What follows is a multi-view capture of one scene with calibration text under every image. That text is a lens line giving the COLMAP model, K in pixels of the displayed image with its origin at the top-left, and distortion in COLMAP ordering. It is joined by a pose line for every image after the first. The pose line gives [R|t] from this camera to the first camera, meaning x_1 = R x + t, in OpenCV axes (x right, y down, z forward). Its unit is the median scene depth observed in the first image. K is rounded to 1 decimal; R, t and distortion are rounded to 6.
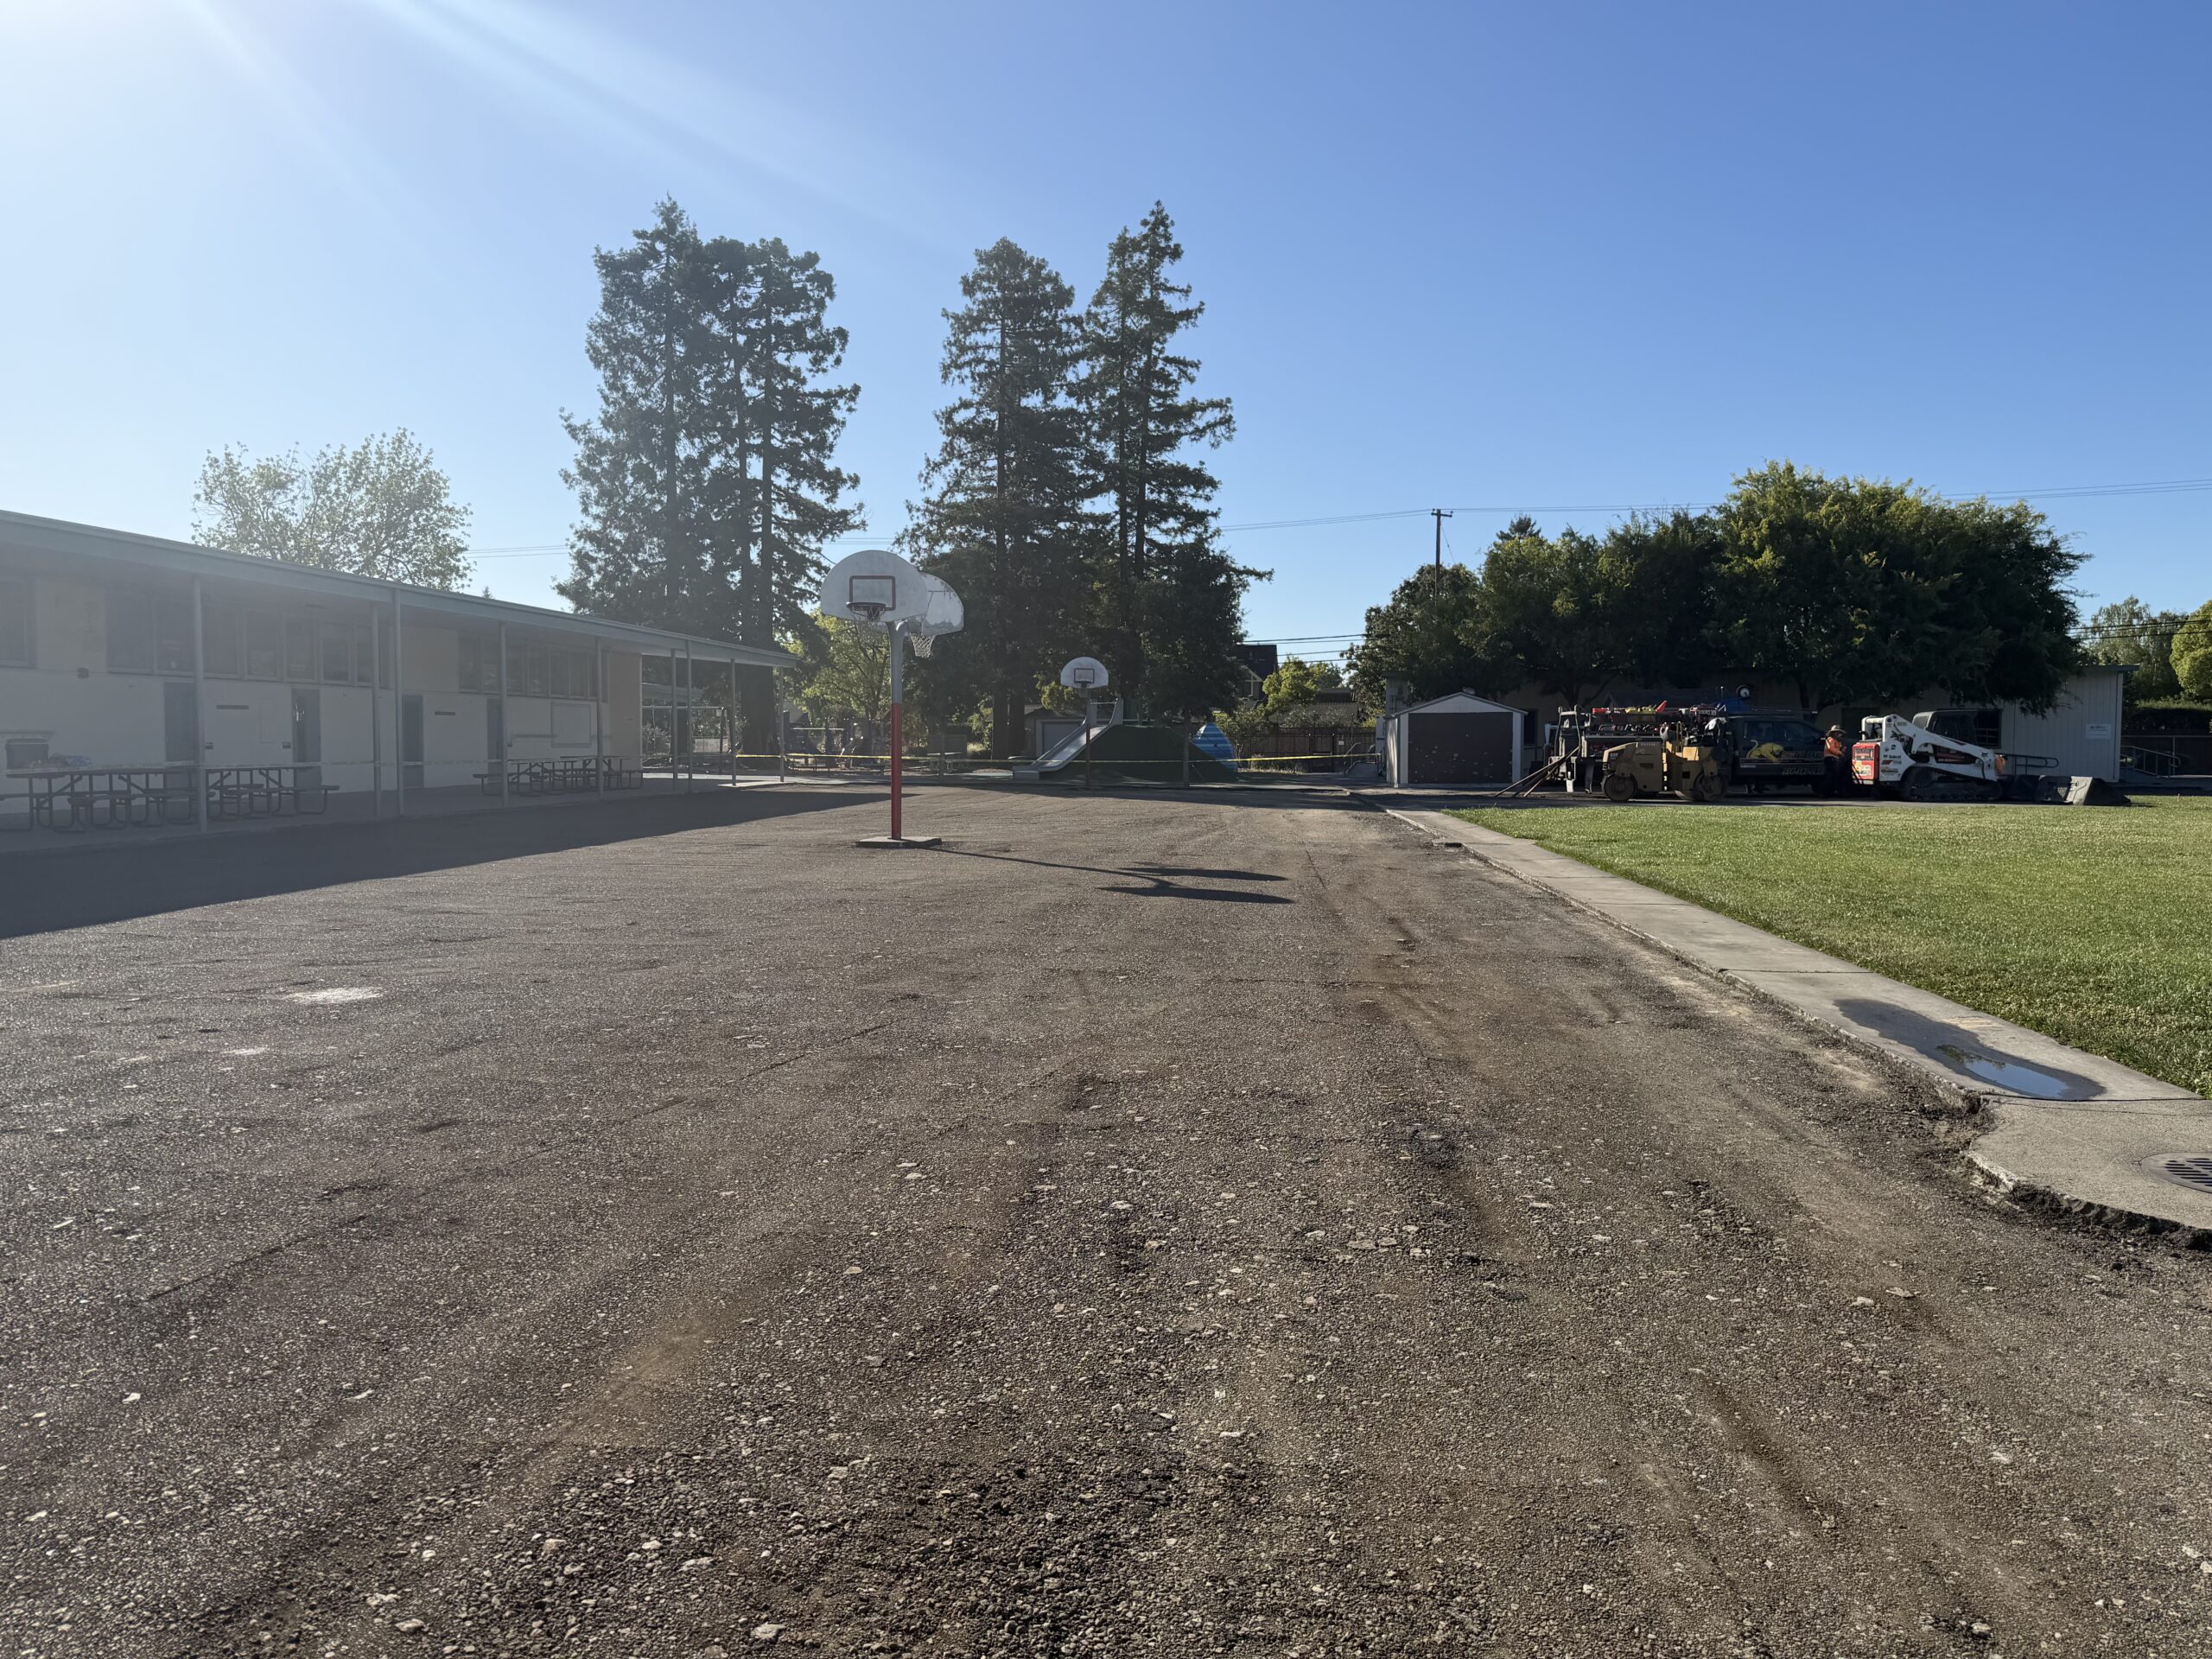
lens RADIAL K [[1553.6, 0, 1106.4], [0, 1553.6, 865.6], [0, 0, 1]] dist [0.059981, -0.084008]
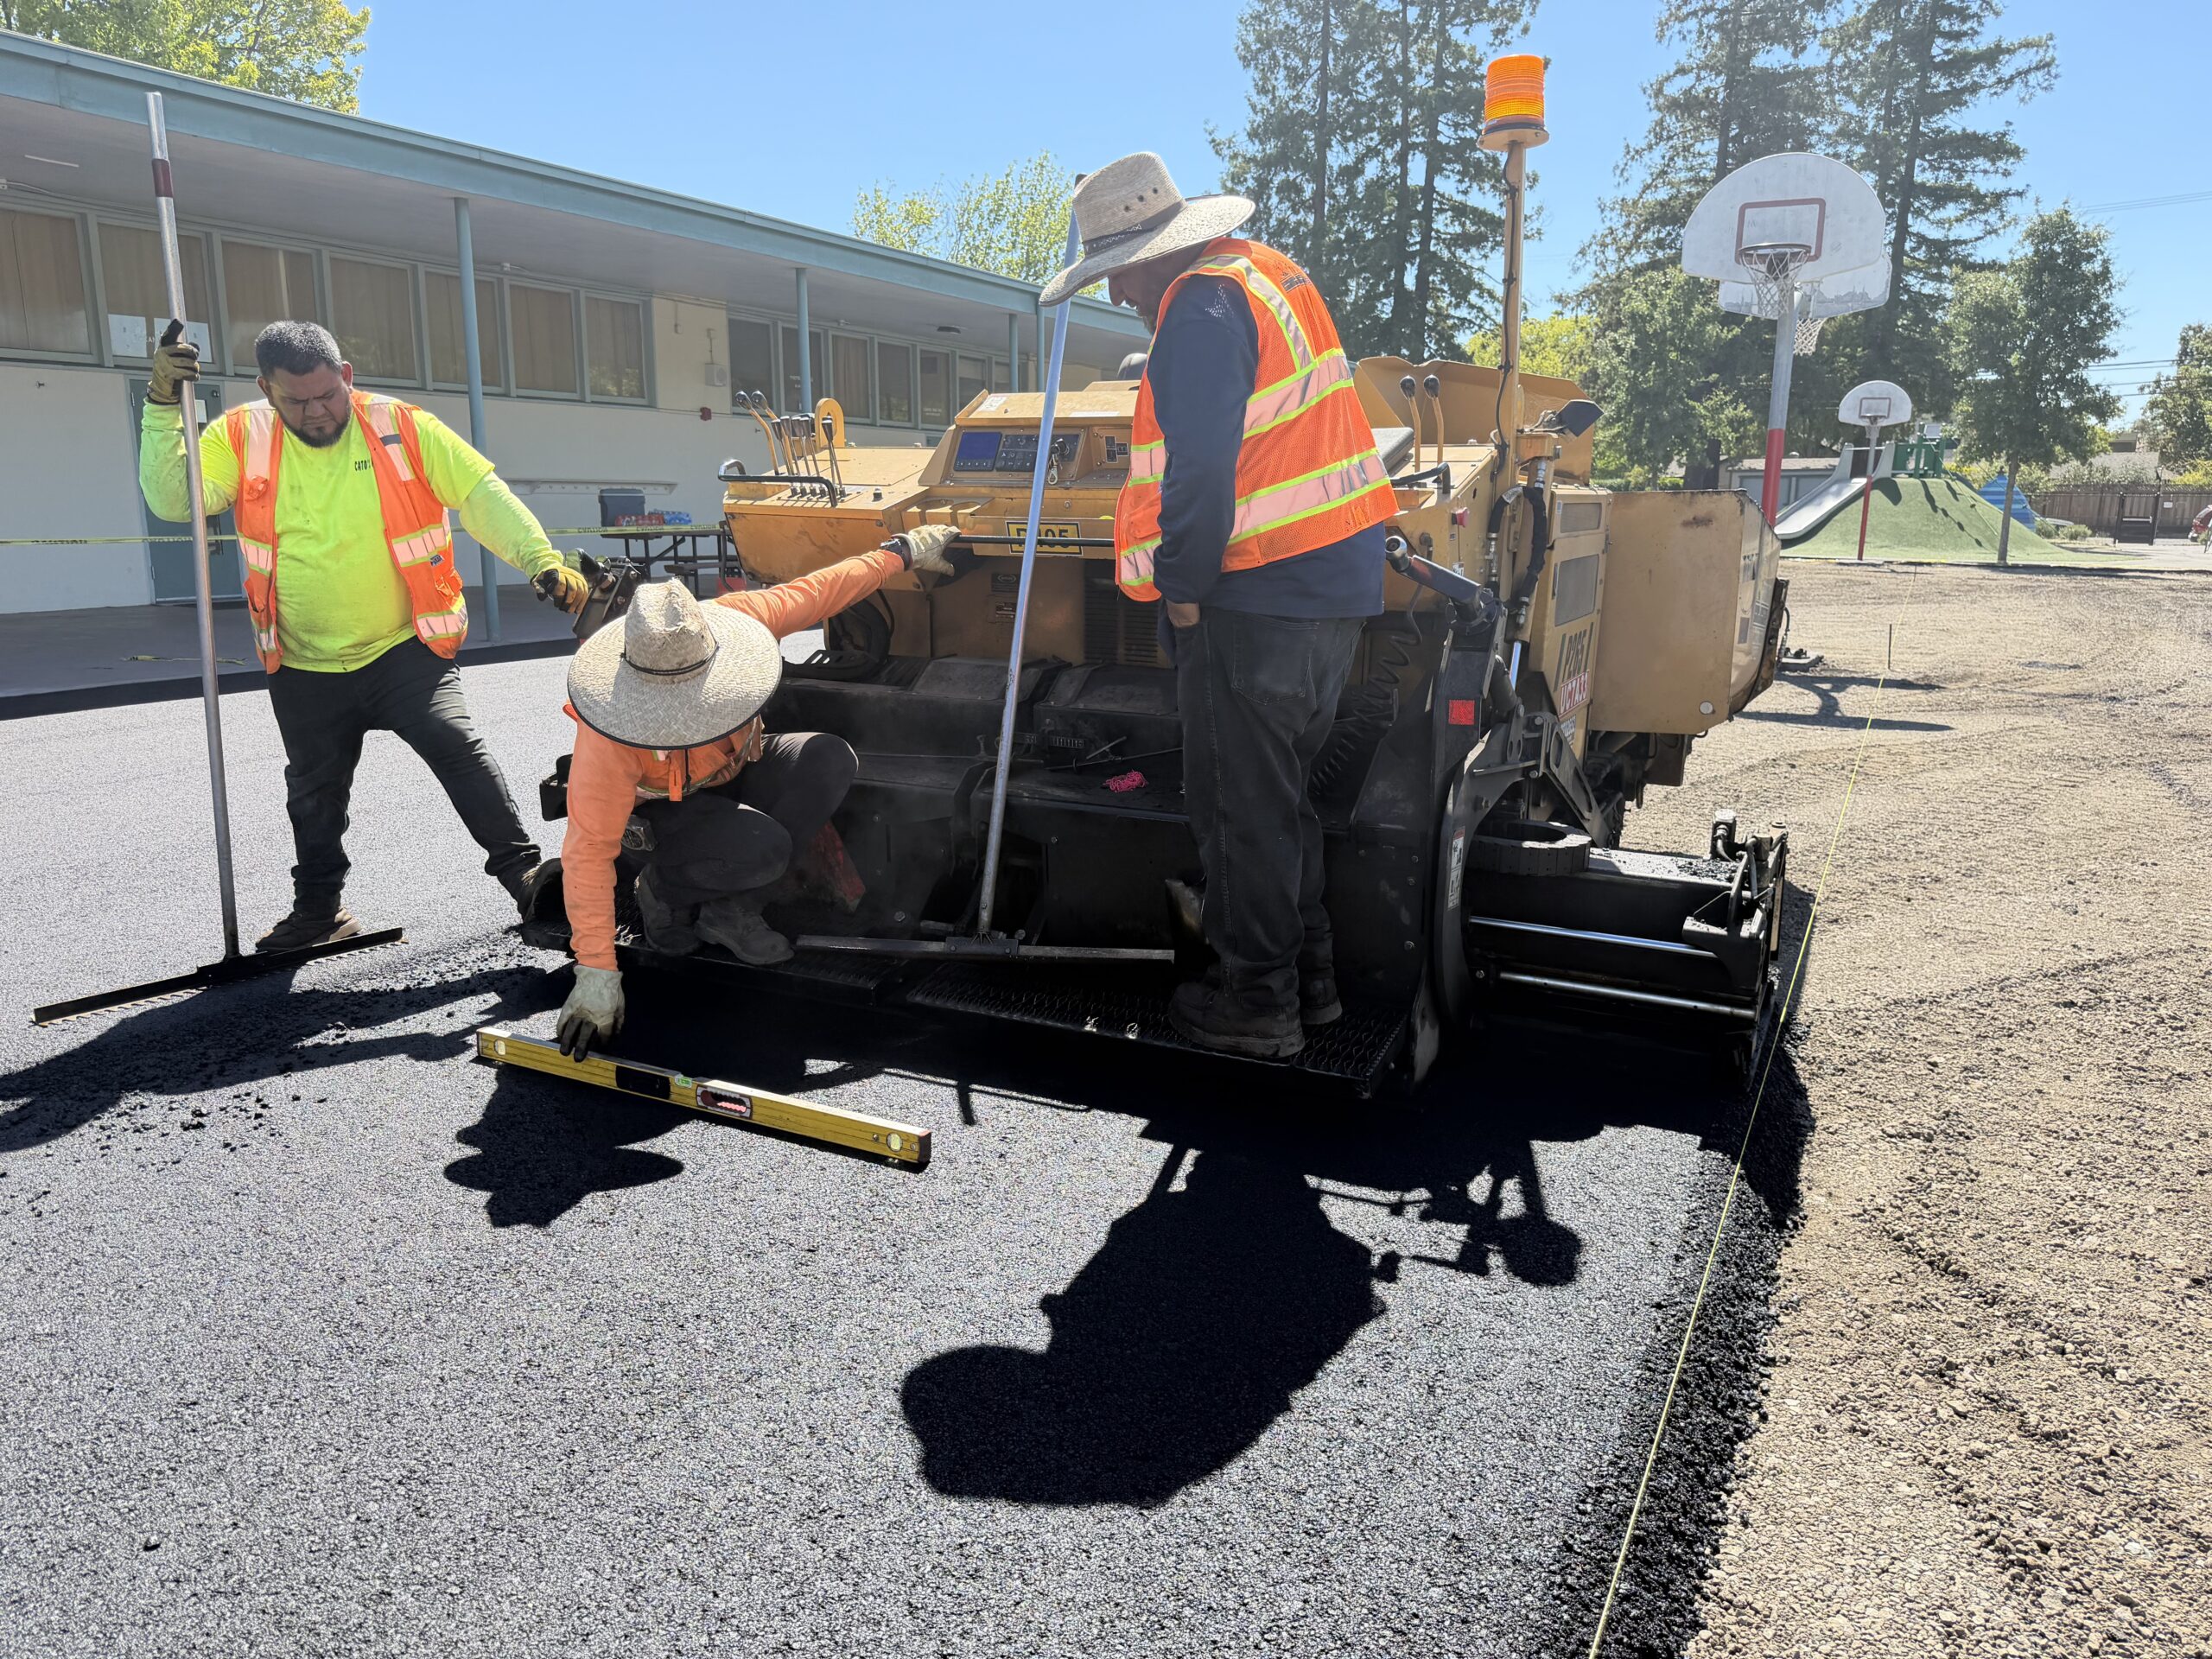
lens RADIAL K [[1553.6, 0, 1106.4], [0, 1553.6, 865.6], [0, 0, 1]] dist [0.059981, -0.084008]
pose [[0.930108, 0.086688, -0.356911, -0.042095], [-0.032498, 0.987360, 0.155124, -0.006347], [0.365847, -0.132683, 0.921168, 0.090875]]
